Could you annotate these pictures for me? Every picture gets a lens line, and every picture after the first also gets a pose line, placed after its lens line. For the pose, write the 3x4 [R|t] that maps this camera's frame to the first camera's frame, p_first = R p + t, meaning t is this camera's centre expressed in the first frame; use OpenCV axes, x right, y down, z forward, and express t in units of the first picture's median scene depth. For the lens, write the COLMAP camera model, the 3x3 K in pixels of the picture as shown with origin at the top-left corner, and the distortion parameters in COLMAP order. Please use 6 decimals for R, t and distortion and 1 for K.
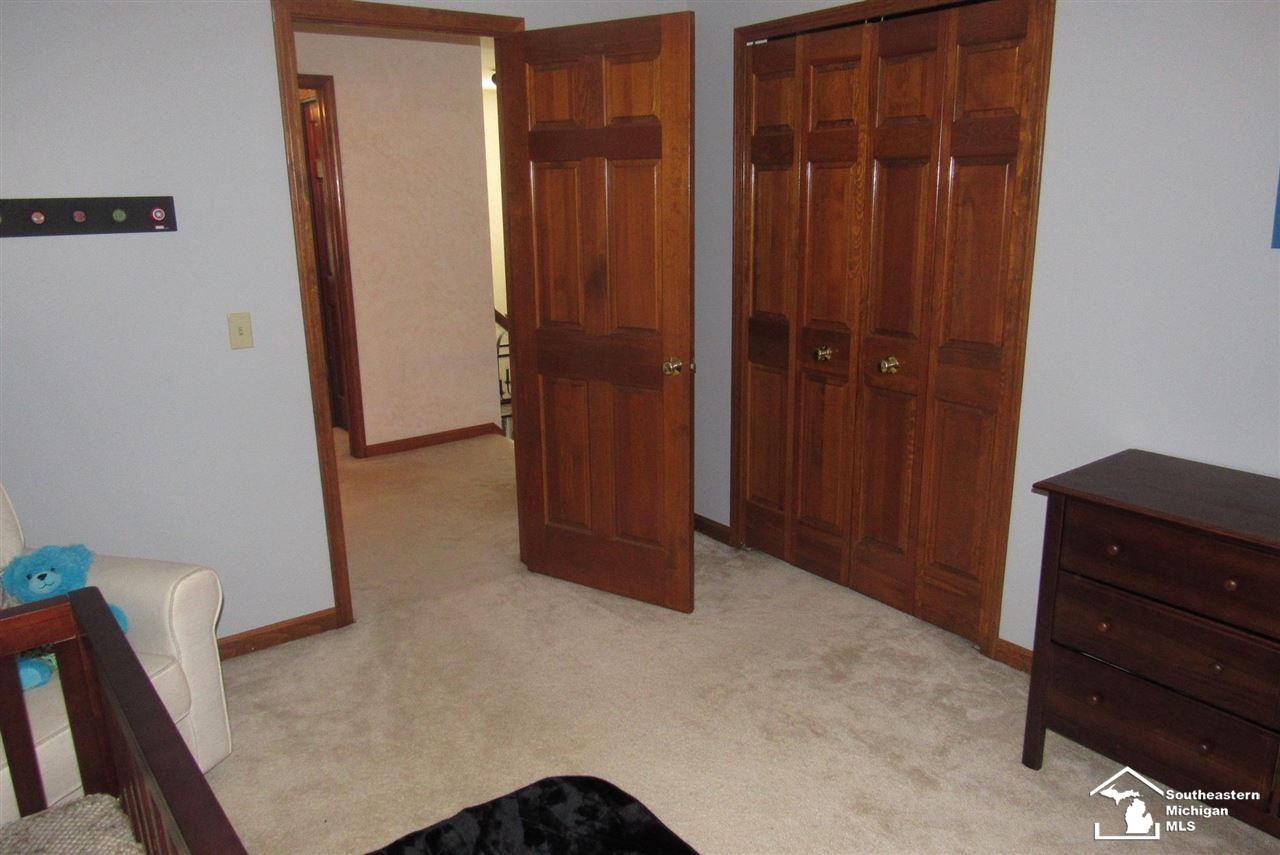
lens RADIAL K [[920.2, 0, 640.0], [0, 920.2, 427.5], [0, 0, 1]] dist [-0.024892, 0.004700]
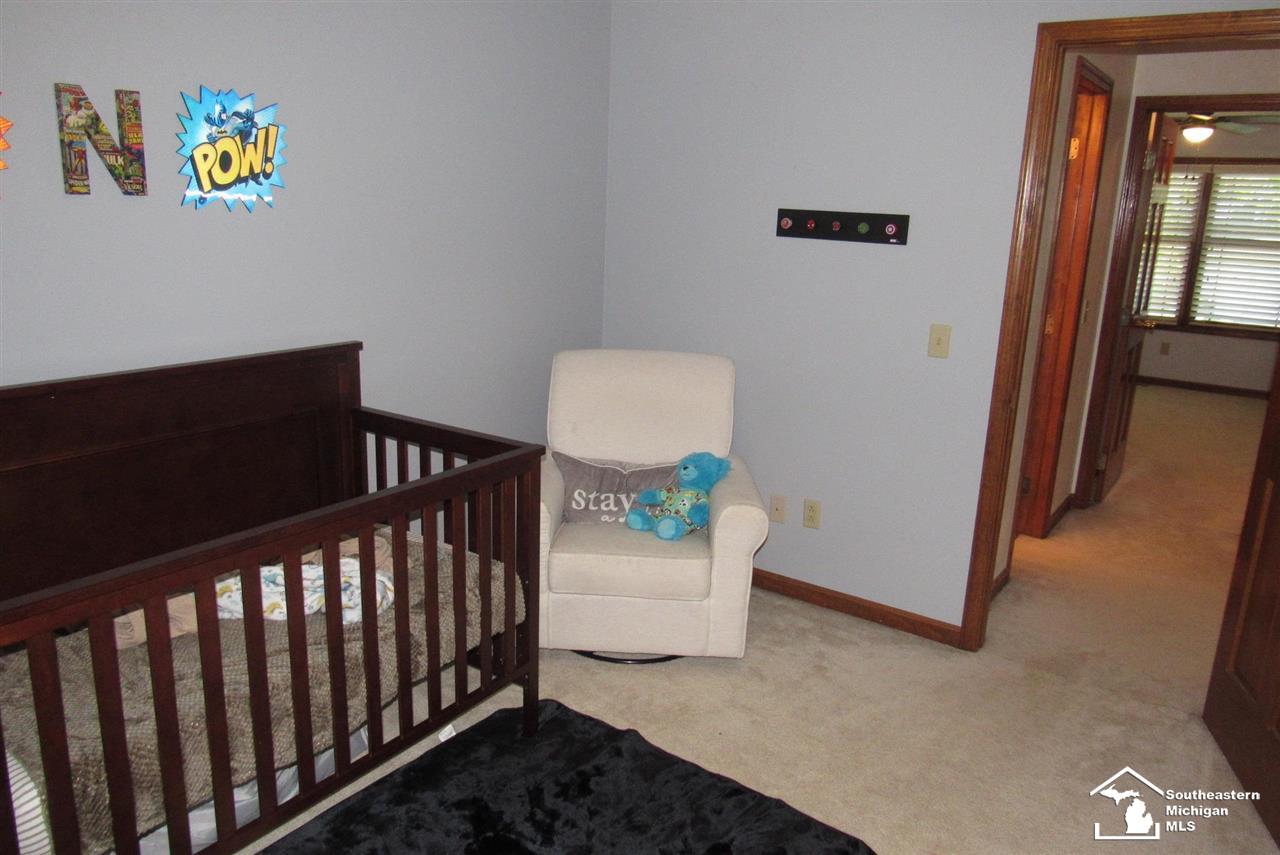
lens RADIAL K [[920.2, 0, 640.0], [0, 920.2, 427.5], [0, 0, 1]] dist [-0.024892, 0.004700]
pose [[0.305836, 0.259764, -0.915962, 0.514342], [-0.281160, 0.943795, 0.173779, -0.105615], [0.909623, 0.204384, 0.361682, 0.325540]]
